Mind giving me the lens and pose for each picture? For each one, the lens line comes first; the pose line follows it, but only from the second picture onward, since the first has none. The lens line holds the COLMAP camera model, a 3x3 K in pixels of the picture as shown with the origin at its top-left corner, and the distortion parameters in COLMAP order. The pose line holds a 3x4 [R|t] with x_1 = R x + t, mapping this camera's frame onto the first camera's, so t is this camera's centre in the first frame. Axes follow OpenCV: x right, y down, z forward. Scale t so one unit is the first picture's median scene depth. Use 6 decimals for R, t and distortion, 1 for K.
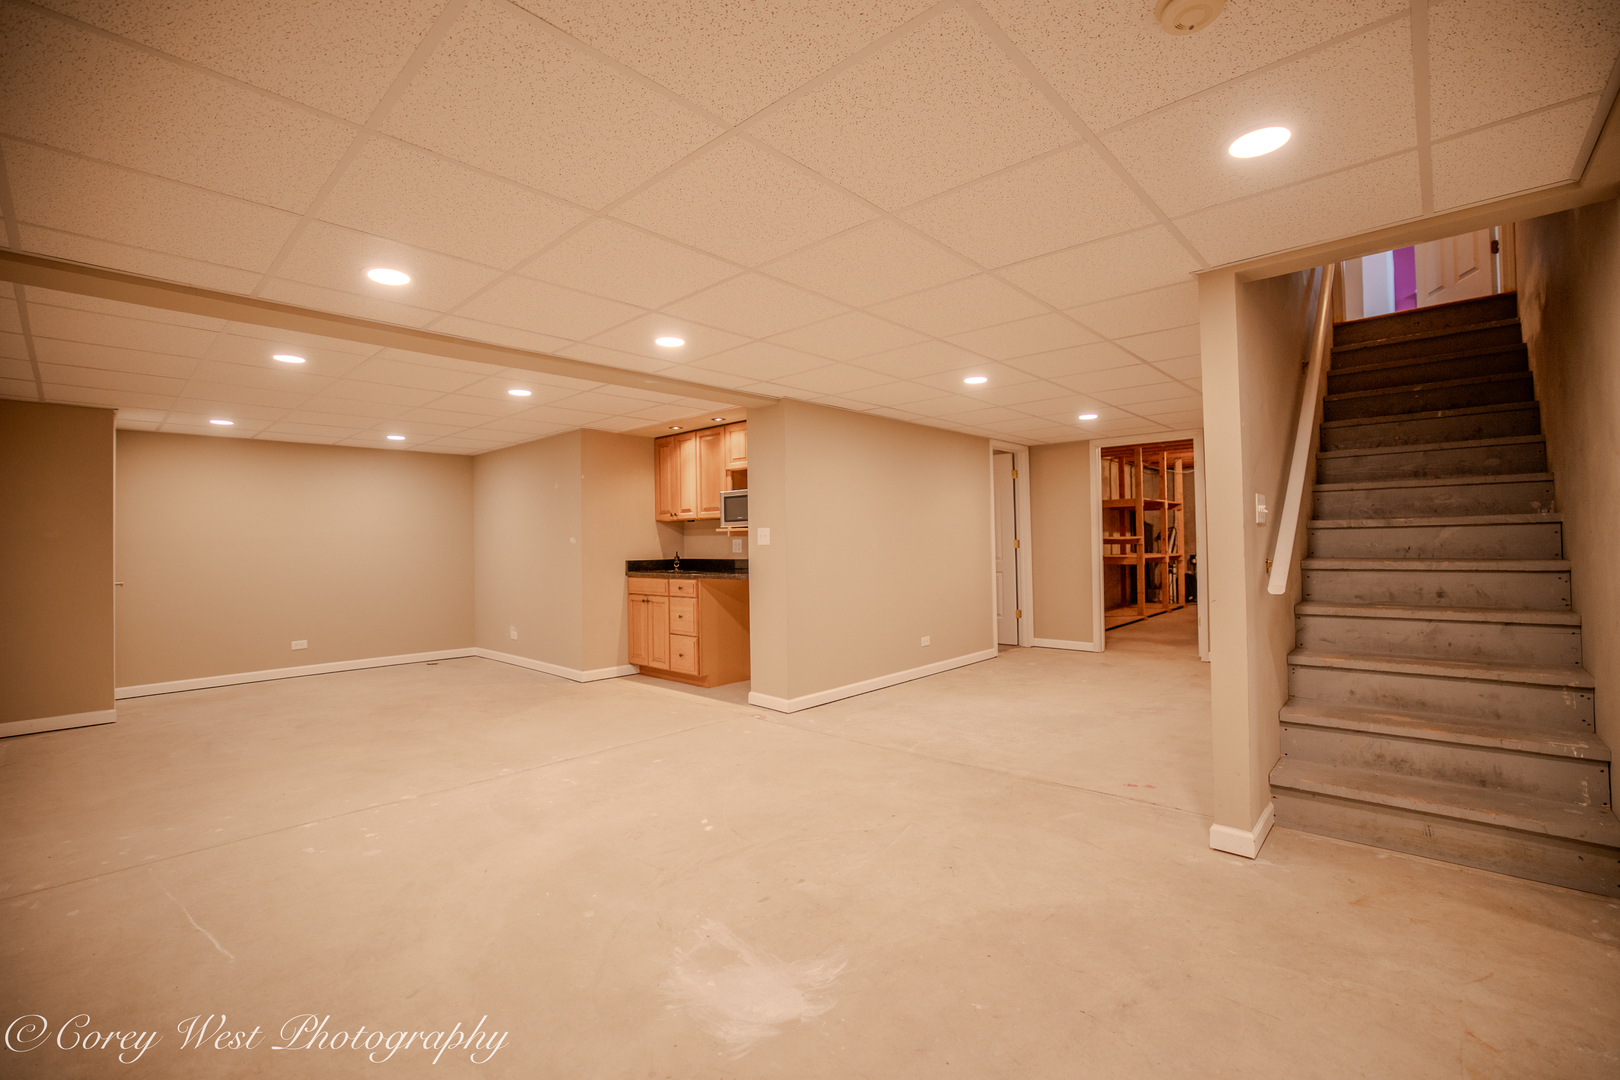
lens RADIAL K [[701.4, 0, 810.0], [0, 701.4, 540.0], [0, 0, 1]] dist [-0.007110, -0.000237]
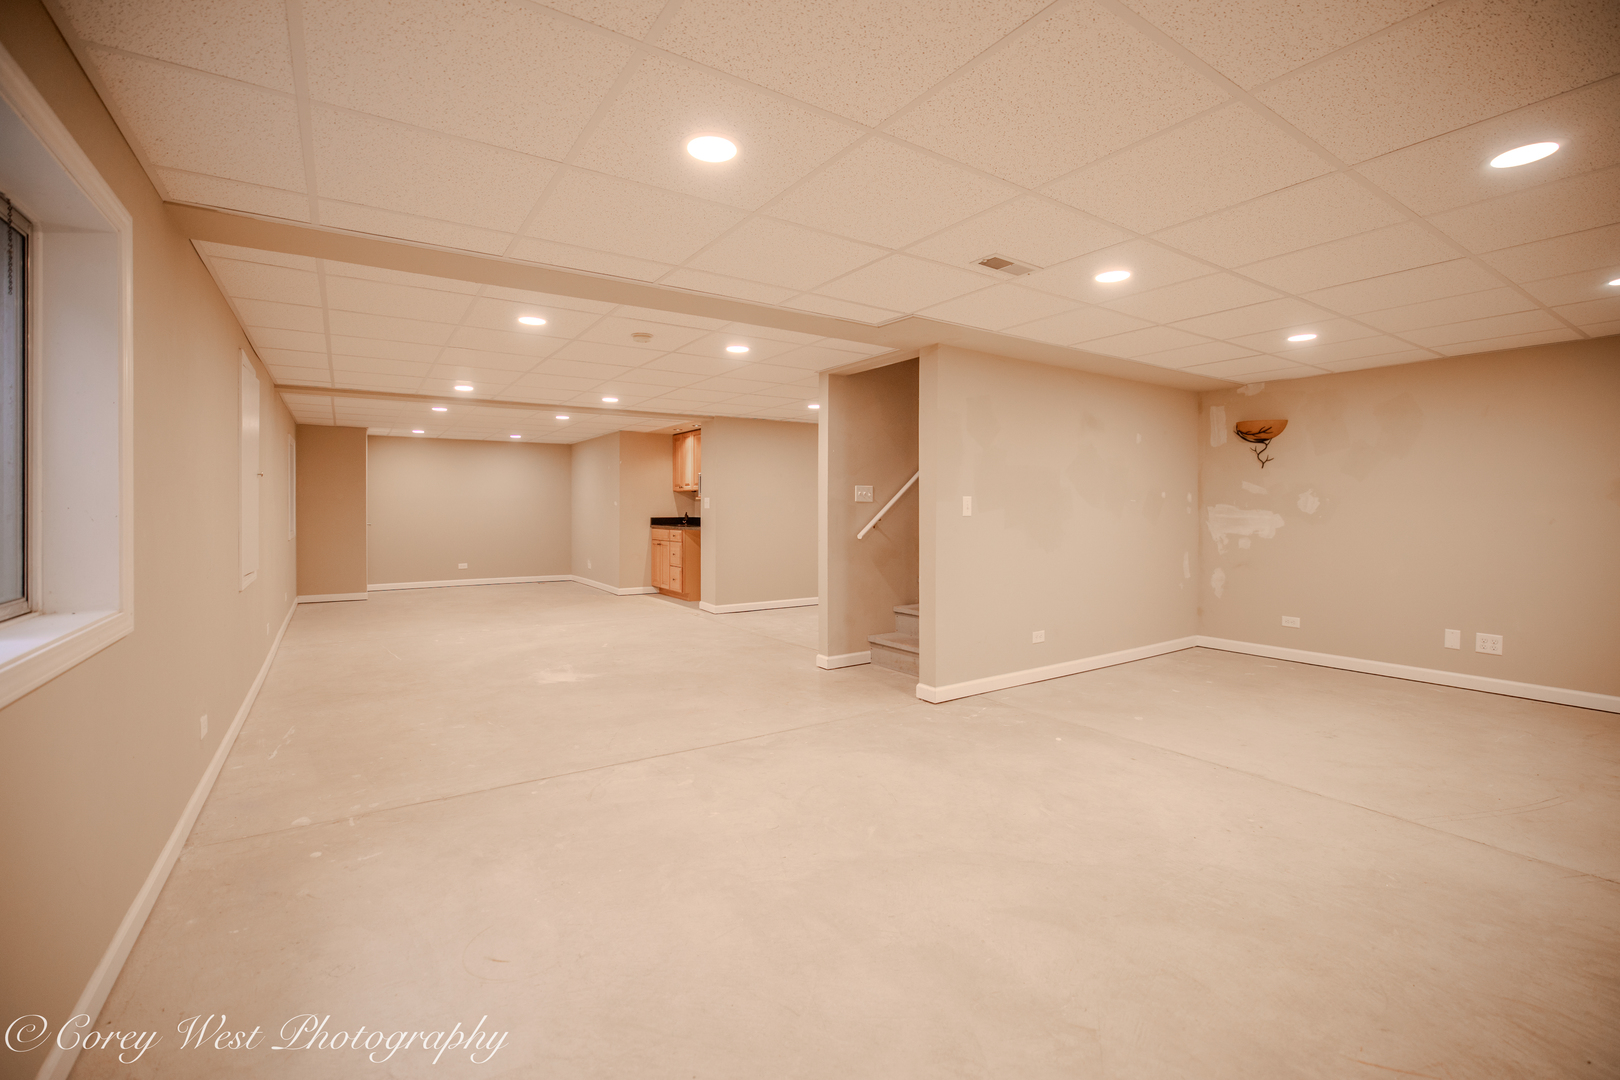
lens RADIAL K [[693.7, 0, 808.5], [0, 693.7, 528.6], [0, 0, 1]] dist [-0.037464, 0.009582]
pose [[0.976436, 0.028645, -0.213899, 0.385863], [-0.022869, 0.999305, 0.029430, 0.002113], [0.214593, -0.023845, 0.976412, -0.374115]]
